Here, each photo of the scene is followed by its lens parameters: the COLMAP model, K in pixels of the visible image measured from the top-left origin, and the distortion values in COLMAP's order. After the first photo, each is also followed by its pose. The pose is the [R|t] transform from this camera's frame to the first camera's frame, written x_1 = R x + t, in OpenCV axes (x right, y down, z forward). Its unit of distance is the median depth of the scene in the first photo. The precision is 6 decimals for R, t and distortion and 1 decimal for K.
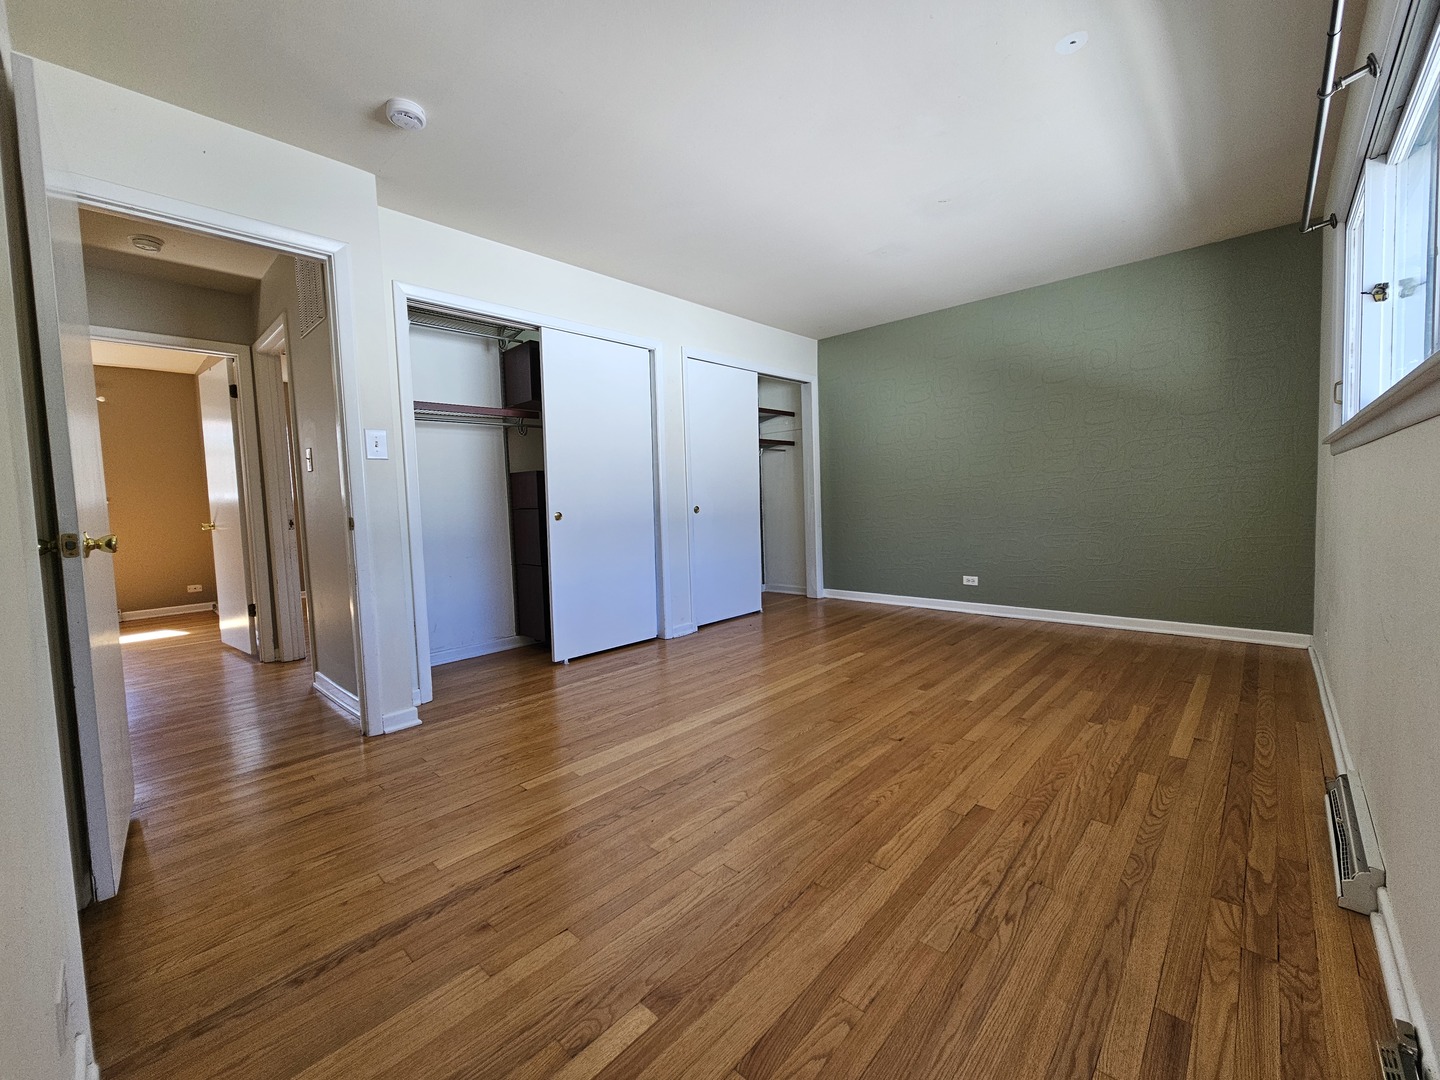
lens RADIAL K [[586.4, 0, 720.8], [0, 586.4, 536.0], [0, 0, 1]] dist [-0.002693, 0.000745]
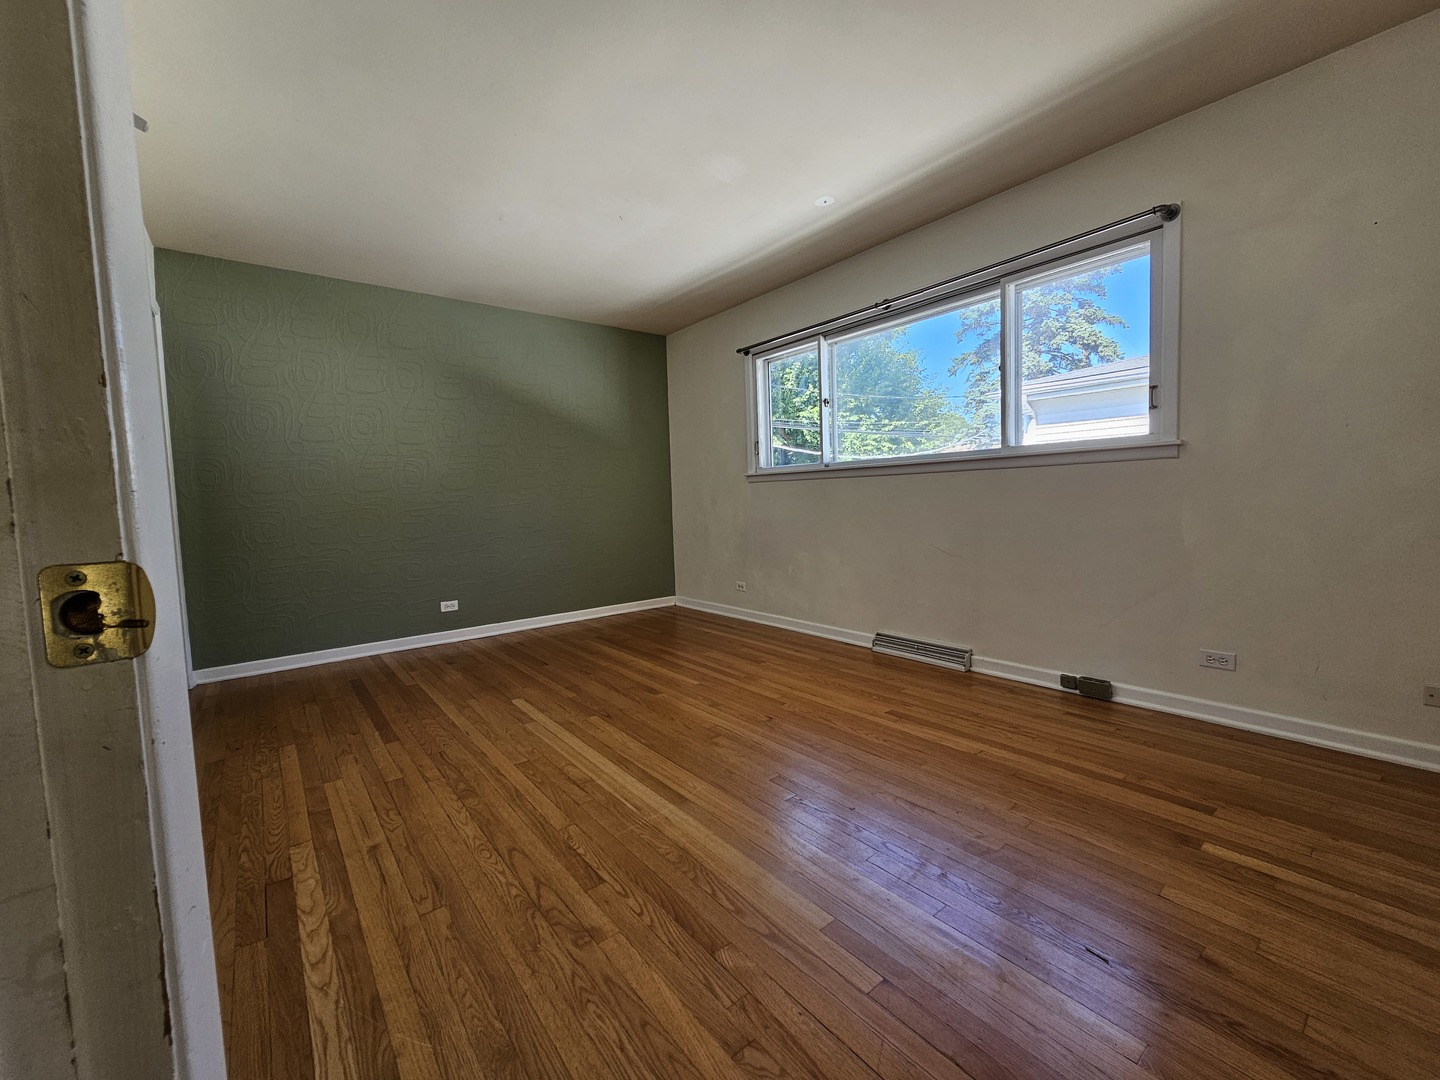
lens RADIAL K [[586.4, 0, 724.6], [0, 586.4, 537.3], [0, 0, 1]] dist [-0.002693, 0.000745]
pose [[0.140229, -0.038902, 0.989355, -0.688544], [0.088846, 0.995691, 0.026559, -0.025659], [-0.986125, 0.084176, 0.143081, 0.783540]]
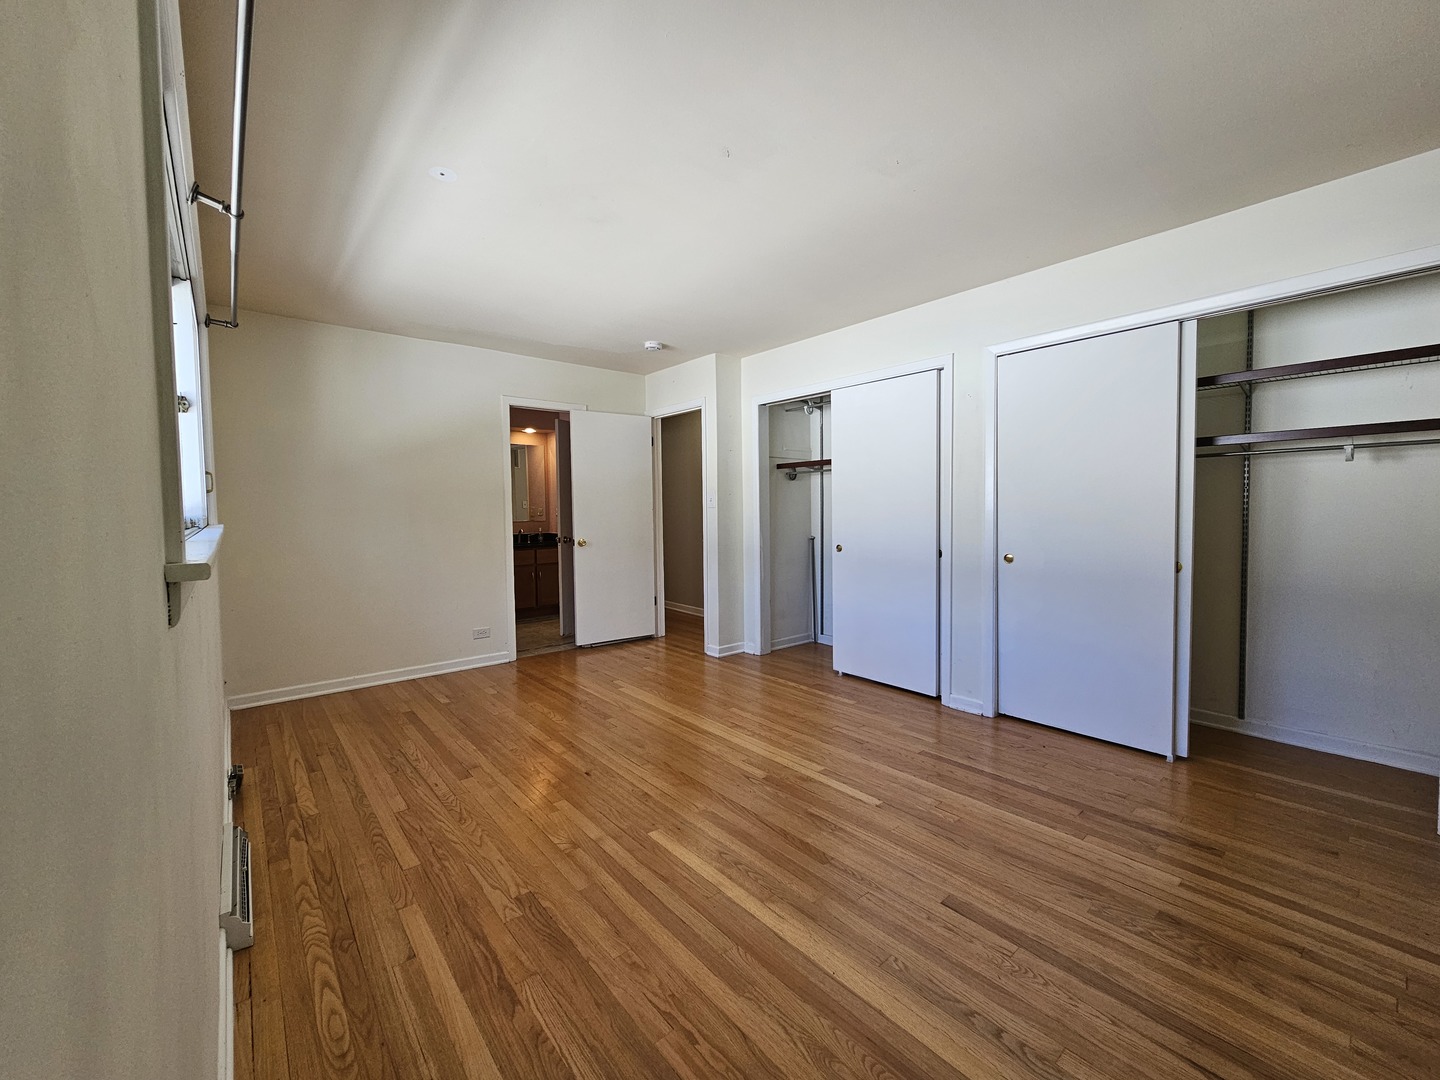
lens RADIAL K [[586.4, 0, 722.1], [0, 586.4, 528.7], [0, 0, 1]] dist [-0.002693, 0.000745]
pose [[-0.117940, 0.072064, -0.990402, 1.200289], [-0.047780, 0.995796, 0.078146, -0.201771], [0.991871, 0.056538, -0.114001, 1.192555]]
